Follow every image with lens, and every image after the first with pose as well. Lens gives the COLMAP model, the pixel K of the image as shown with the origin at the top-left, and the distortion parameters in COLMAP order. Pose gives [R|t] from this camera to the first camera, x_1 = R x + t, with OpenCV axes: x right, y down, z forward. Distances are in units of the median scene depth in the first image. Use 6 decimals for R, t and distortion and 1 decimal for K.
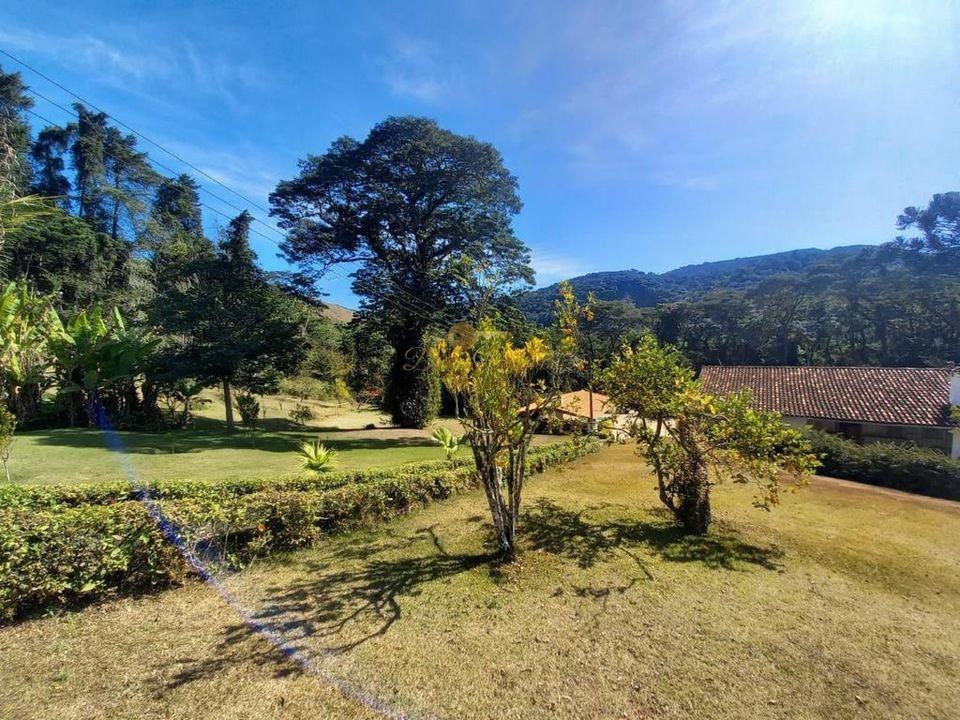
lens RADIAL K [[374.6, 0, 492.8], [0, 374.6, 370.9], [0, 0, 1]] dist [0.020109, -0.016617]
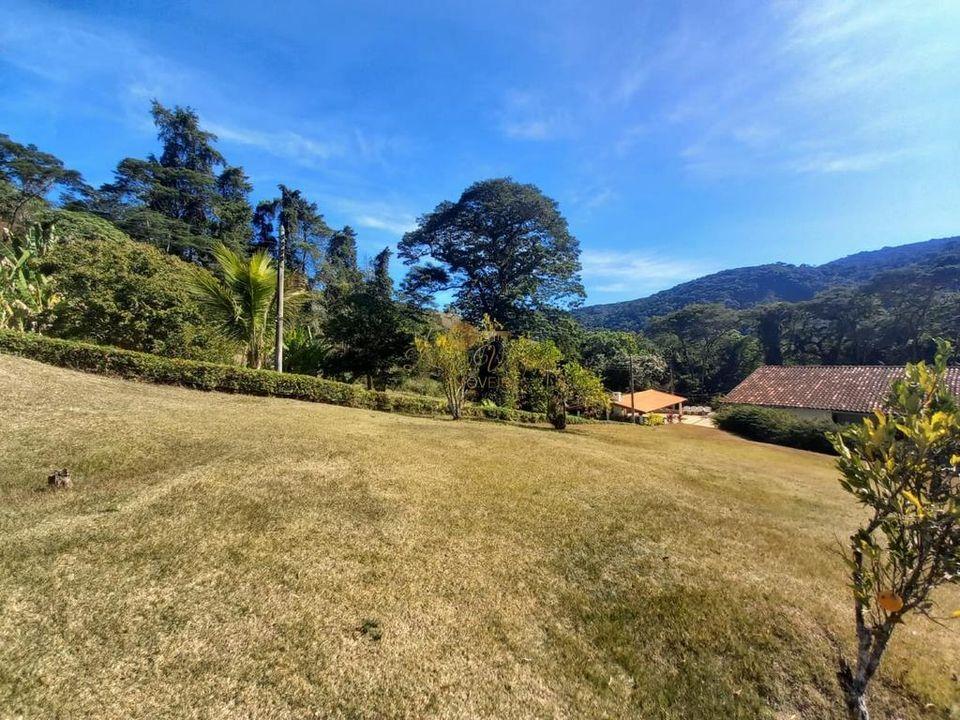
lens RADIAL K [[375.0, 0, 496.1], [0, 375.0, 368.7], [0, 0, 1]] dist [0.016752, -0.015217]
pose [[0.956281, 0.003582, -0.292426, 0.166523], [-0.011182, 0.999642, -0.024319, 0.029669], [0.292234, 0.026526, 0.955979, -0.219480]]
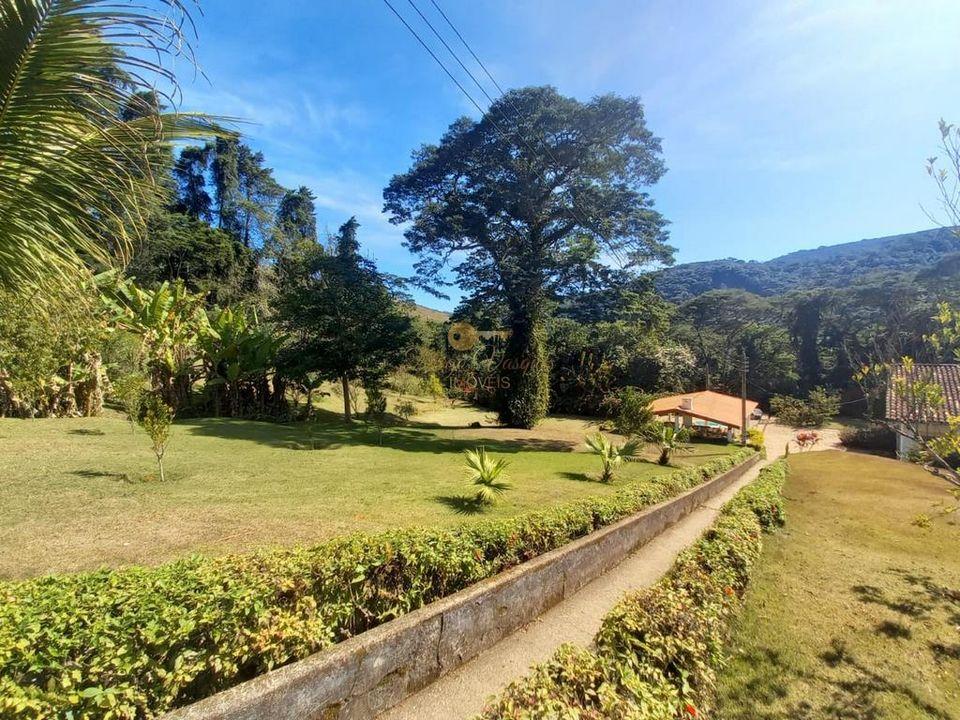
lens RADIAL K [[375.0, 0, 496.1], [0, 375.0, 368.7], [0, 0, 1]] dist [0.016752, -0.015217]
pose [[0.980911, 0.007997, -0.194291, -0.097236], [-0.008066, 0.999967, 0.000435, 0.005042], [0.194288, 0.001140, 0.980944, 0.071842]]
